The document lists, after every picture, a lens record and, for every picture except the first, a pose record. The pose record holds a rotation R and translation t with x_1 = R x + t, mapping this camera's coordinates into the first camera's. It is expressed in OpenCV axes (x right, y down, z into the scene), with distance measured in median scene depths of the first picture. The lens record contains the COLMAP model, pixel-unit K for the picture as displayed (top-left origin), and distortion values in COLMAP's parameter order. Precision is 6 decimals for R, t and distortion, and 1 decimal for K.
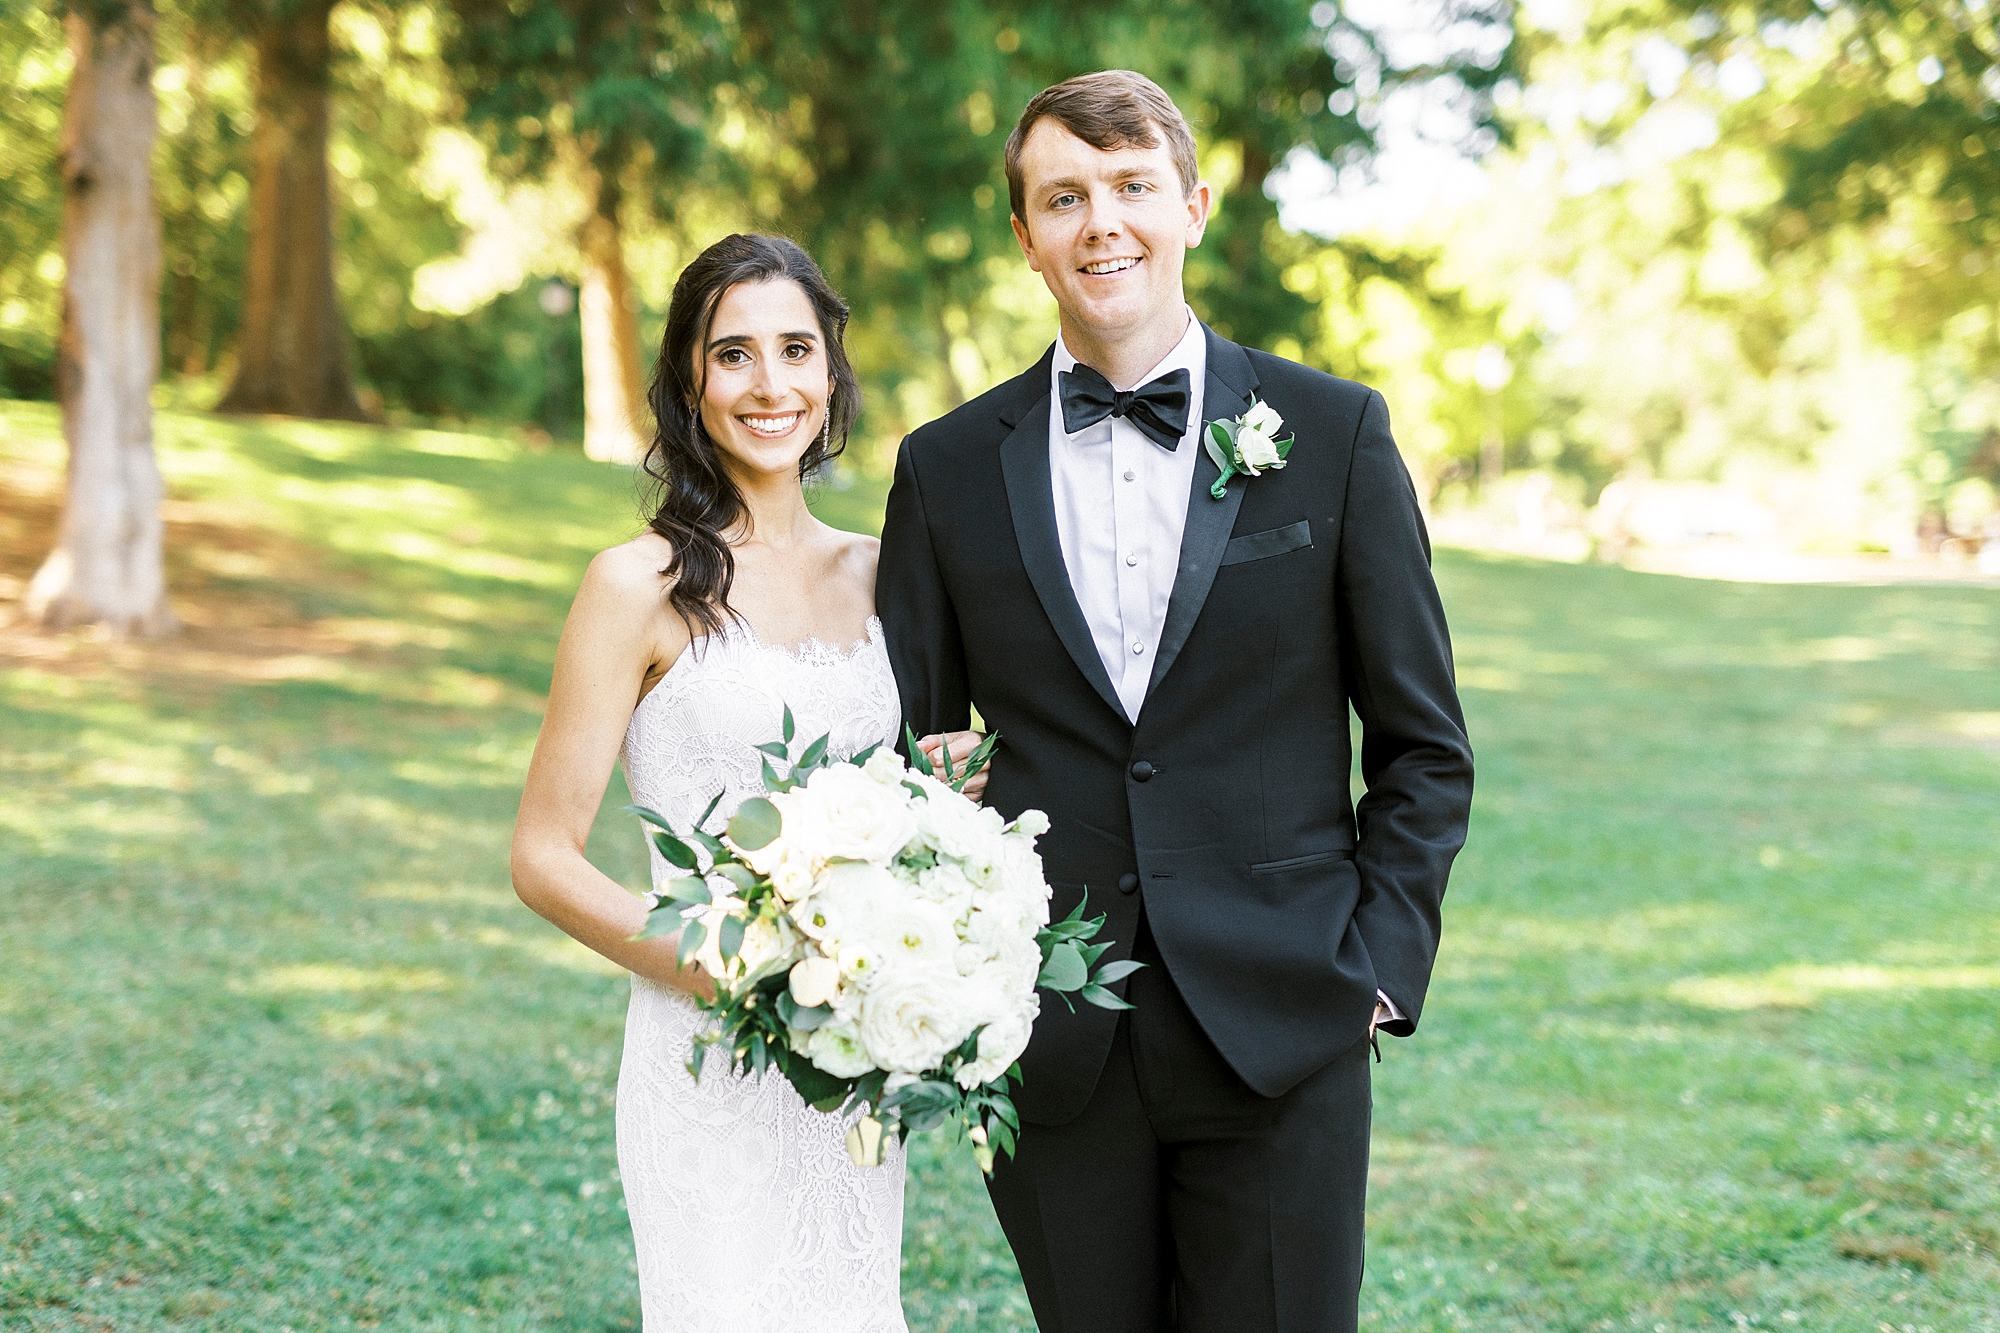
lens RADIAL K [[2912.9, 0, 997.3], [0, 2912.9, 672.1], [0, 0, 1]] dist [0.041291, 0.000000]
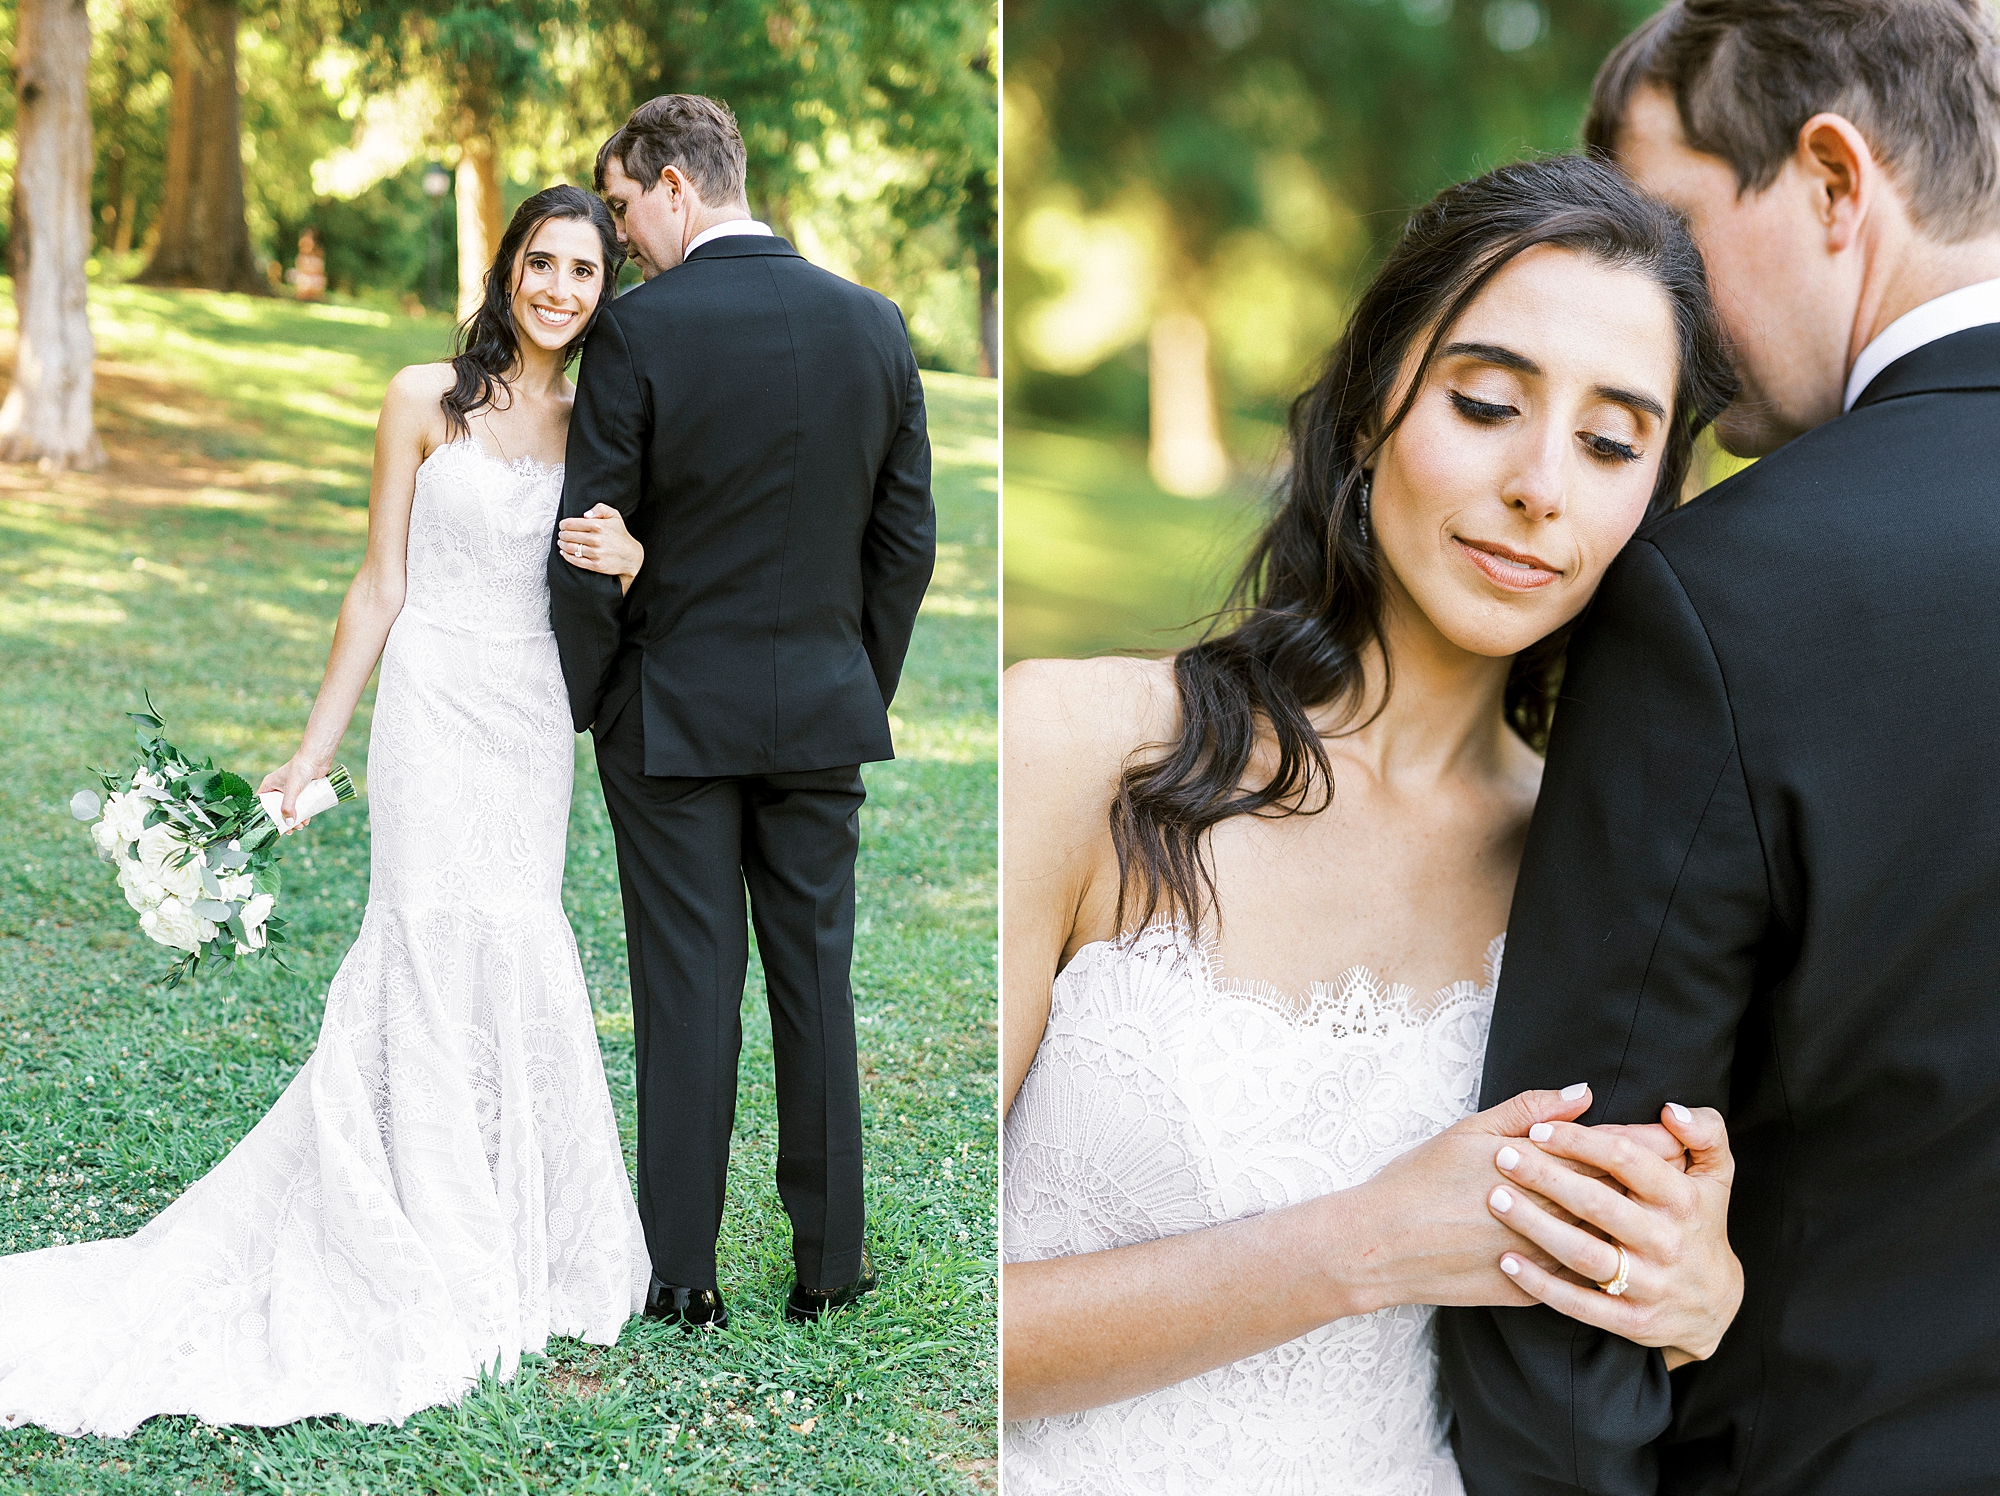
lens RADIAL K [[3505.3, 0, 1001.7], [0, 3505.3, 739.7], [0, 0, 1]] dist [0.075438, 0.000000]
pose [[0.999324, 0.023774, -0.028048, 0.171513], [-0.022145, 0.998126, 0.057037, 0.009970], [0.029352, -0.056377, 0.997978, -0.579664]]
